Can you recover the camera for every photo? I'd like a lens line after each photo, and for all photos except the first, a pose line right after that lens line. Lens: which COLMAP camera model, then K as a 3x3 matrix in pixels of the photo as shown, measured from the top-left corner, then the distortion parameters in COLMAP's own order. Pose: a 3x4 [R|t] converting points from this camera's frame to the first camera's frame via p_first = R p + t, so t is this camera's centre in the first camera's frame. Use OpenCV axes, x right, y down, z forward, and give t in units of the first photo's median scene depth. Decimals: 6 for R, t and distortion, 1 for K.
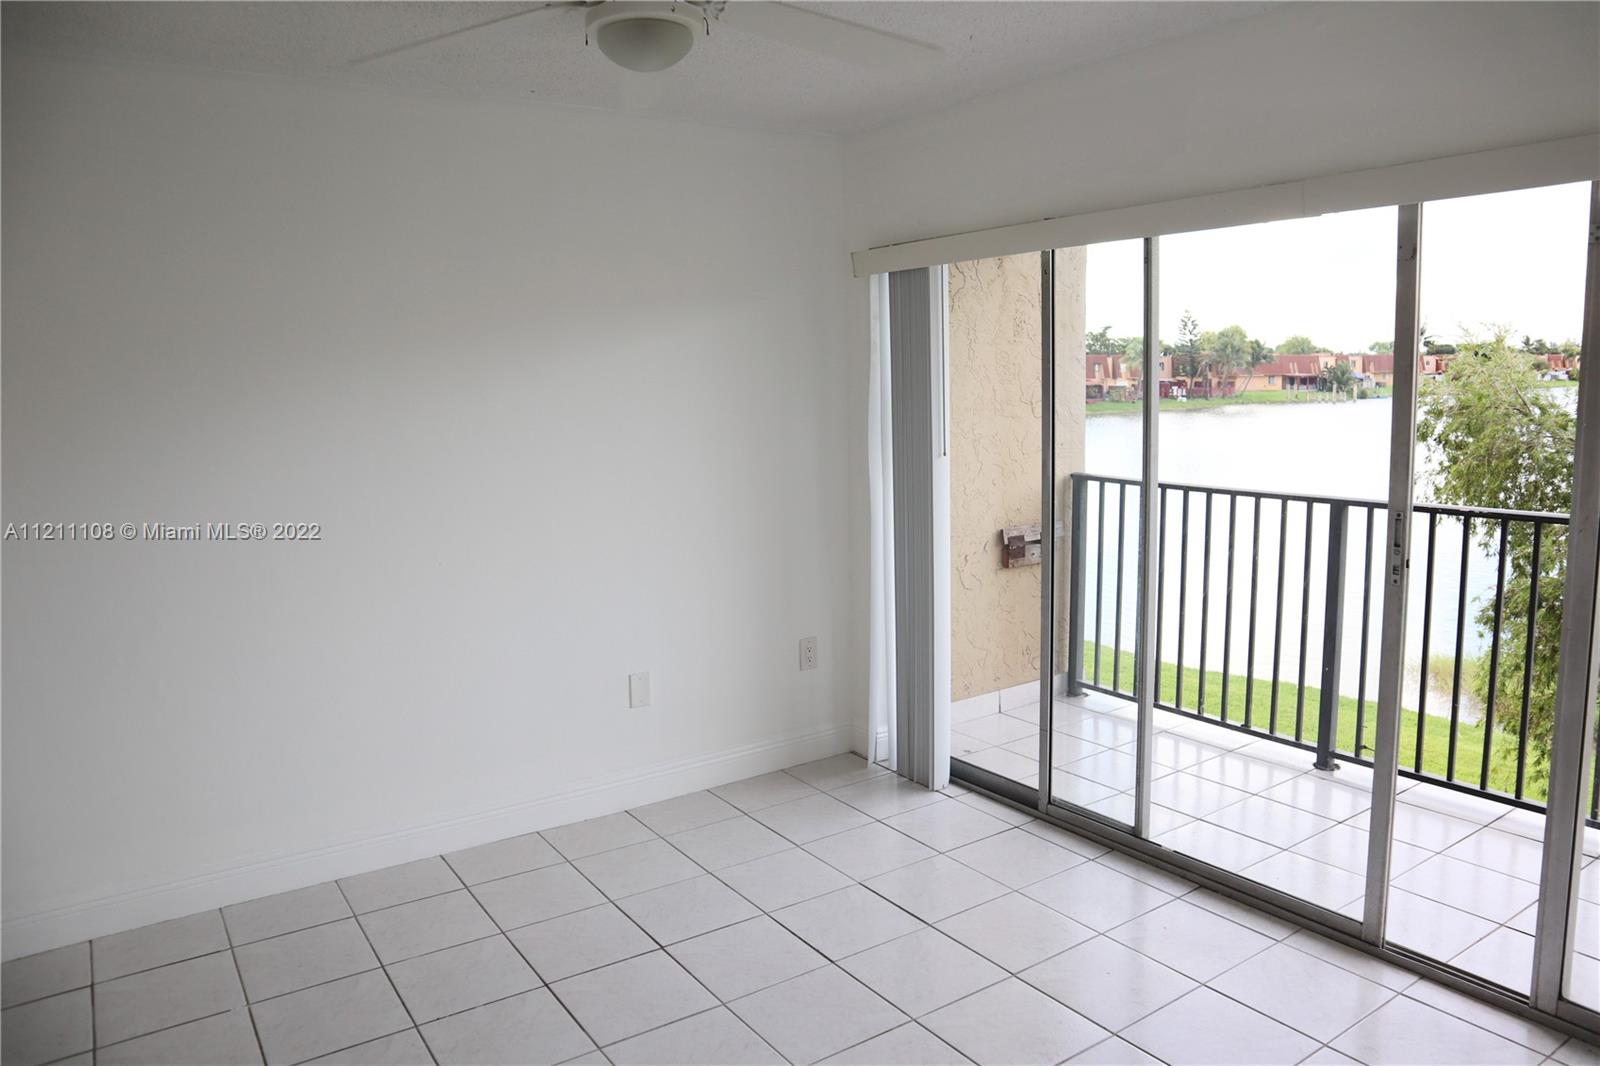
lens RADIAL K [[1099.0, 0, 812.0], [0, 1099.0, 534.1], [0, 0, 1]] dist [-0.129096, 0.079459]
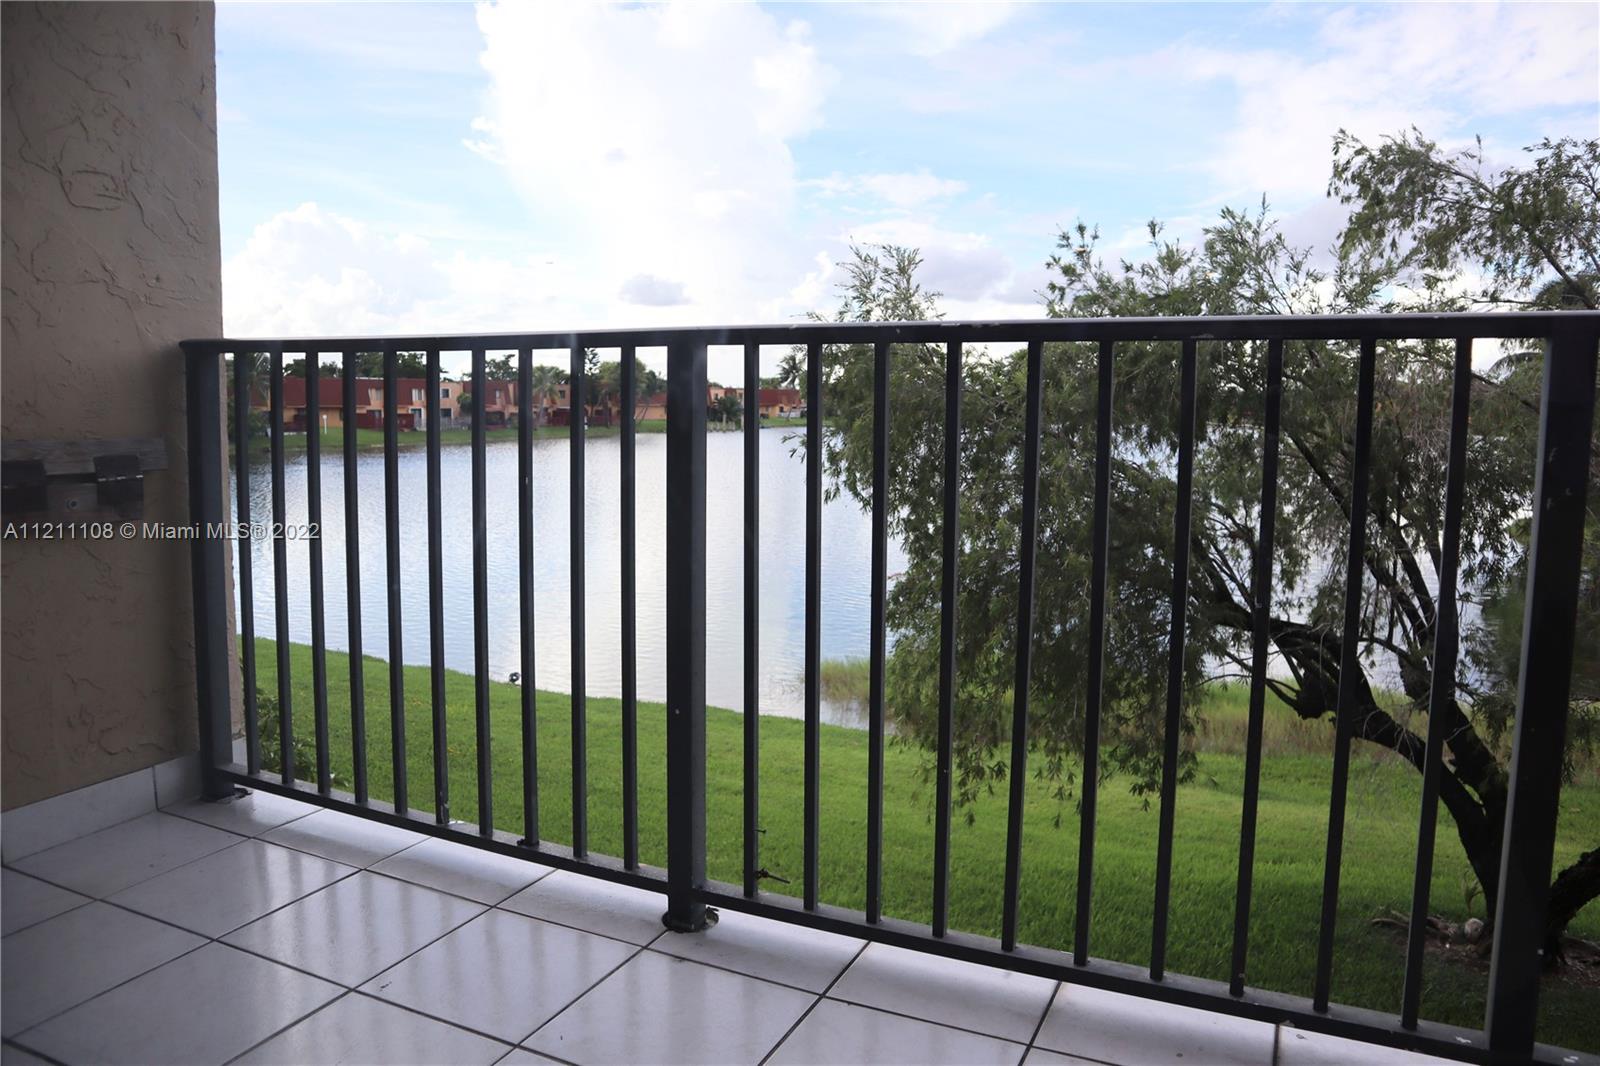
lens RADIAL K [[1099.0, 0, 812.0], [0, 1099.0, 534.1], [0, 0, 1]] dist [-0.129096, 0.079459]
pose [[0.862362, -0.026564, 0.505595, 0.167564], [0.040595, 0.999035, -0.016751, 0.034001], [-0.504663, 0.034971, 0.862608, 0.319096]]
